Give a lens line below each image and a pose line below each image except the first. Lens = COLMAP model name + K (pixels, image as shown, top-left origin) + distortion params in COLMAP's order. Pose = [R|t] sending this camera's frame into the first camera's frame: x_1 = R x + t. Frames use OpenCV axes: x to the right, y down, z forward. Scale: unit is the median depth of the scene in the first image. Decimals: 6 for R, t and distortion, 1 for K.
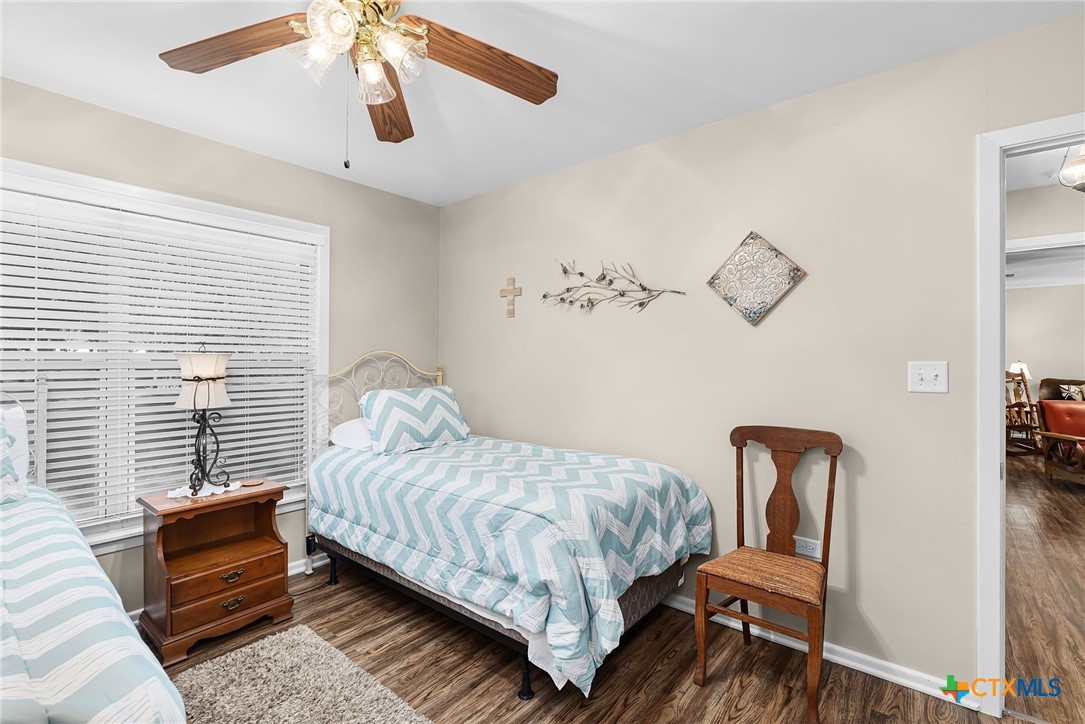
lens RADIAL K [[491.6, 0, 549.1], [0, 491.6, 358.2], [0, 0, 1]] dist [-0.009787, 0.000671]
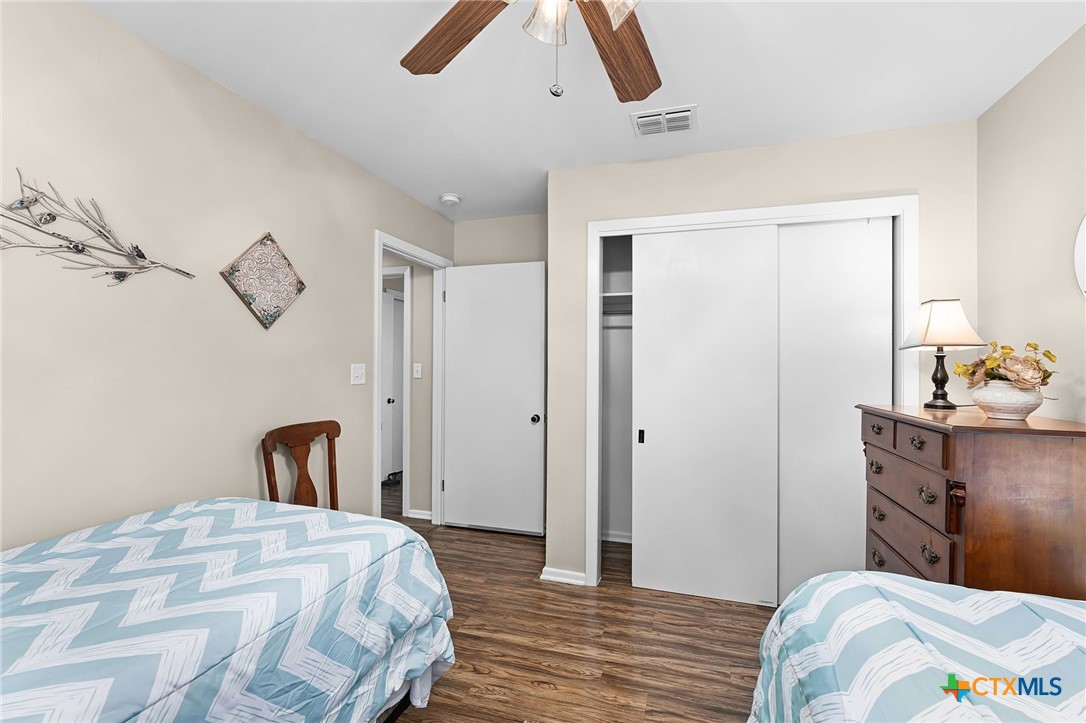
lens RADIAL K [[486.4, 0, 543.0], [0, 486.4, 361.5], [0, 0, 1]] dist [-0.000417, 0.000234]
pose [[-0.365319, 0.001014, 0.930882, -0.710345], [-0.010134, 0.999936, -0.005067, 0.000032], [-0.930827, -0.011284, -0.365285, 0.850595]]
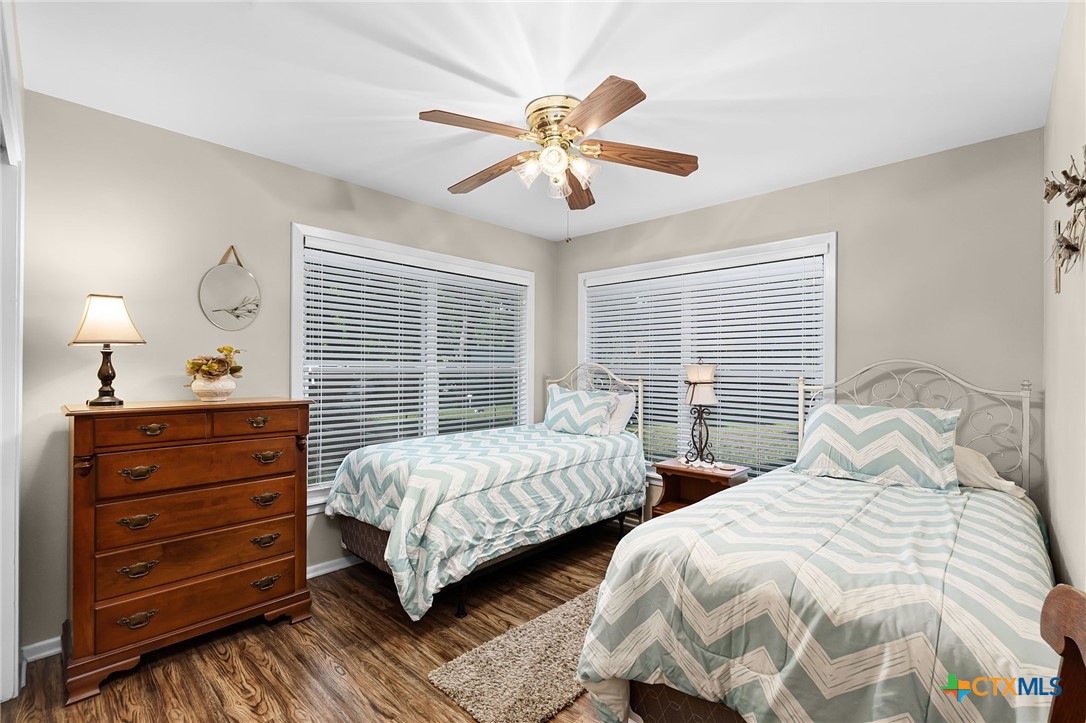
lens RADIAL K [[474.6, 0, 546.1], [0, 474.6, 365.7], [0, 0, 1]] dist [-0.000385, 0.000013]
pose [[-0.061933, -0.008515, -0.998044, 0.706671], [-0.004982, 0.999954, -0.008222, 0.006032], [0.998068, 0.004463, -0.061972, 0.691137]]
